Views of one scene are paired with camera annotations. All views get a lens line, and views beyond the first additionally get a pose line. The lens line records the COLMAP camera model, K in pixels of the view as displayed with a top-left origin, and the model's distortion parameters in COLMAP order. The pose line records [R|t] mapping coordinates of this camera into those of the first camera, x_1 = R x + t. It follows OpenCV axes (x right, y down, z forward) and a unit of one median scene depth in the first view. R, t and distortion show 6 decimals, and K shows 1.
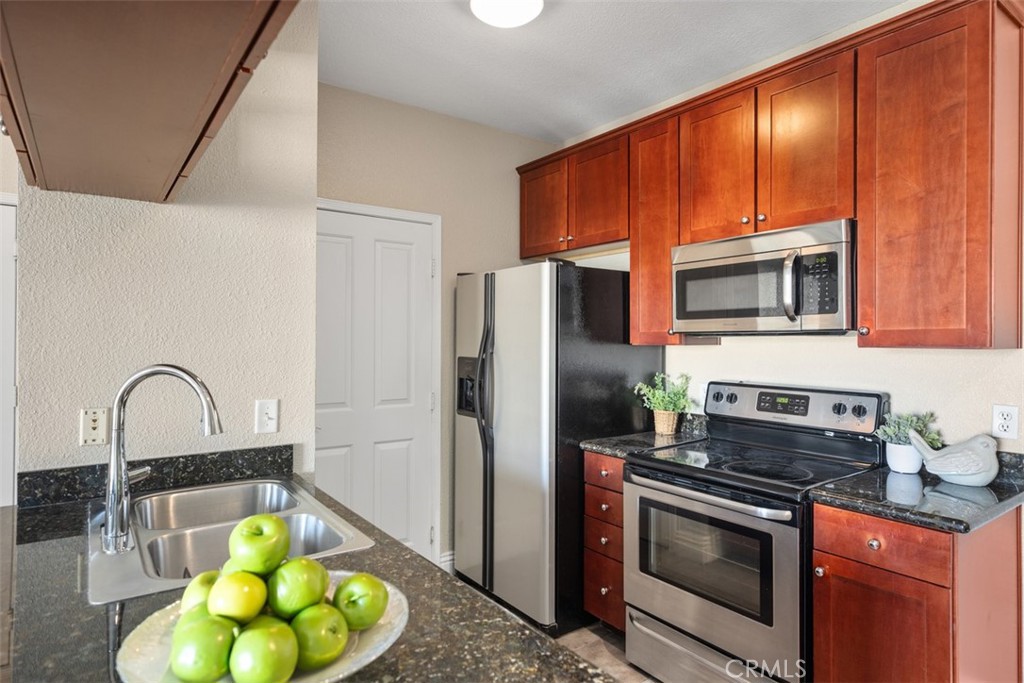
lens RADIAL K [[585.6, 0, 510.8], [0, 585.6, 336.9], [0, 0, 1]] dist [0.009847, 0.002115]
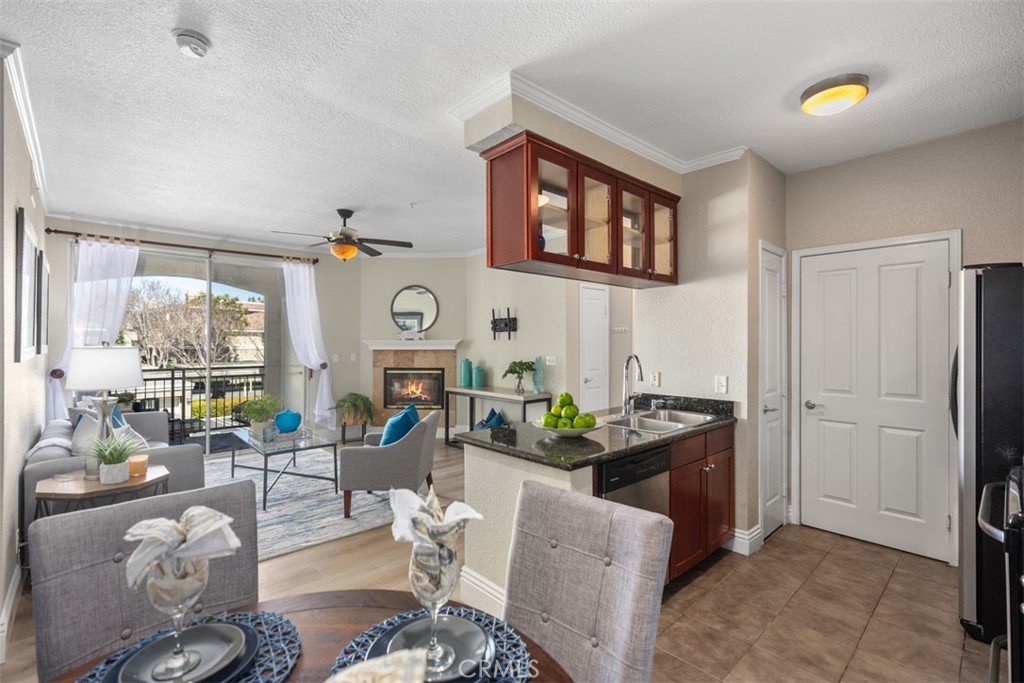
lens RADIAL K [[460.0, 0, 508.7], [0, 460.0, 342.0], [0, 0, 1]] dist [0.006749, -0.002114]
pose [[0.106476, -0.004392, -0.994306, 0.854795], [0.007046, 0.999968, -0.003662, -0.003162], [0.994290, -0.006616, 0.106503, 0.121538]]
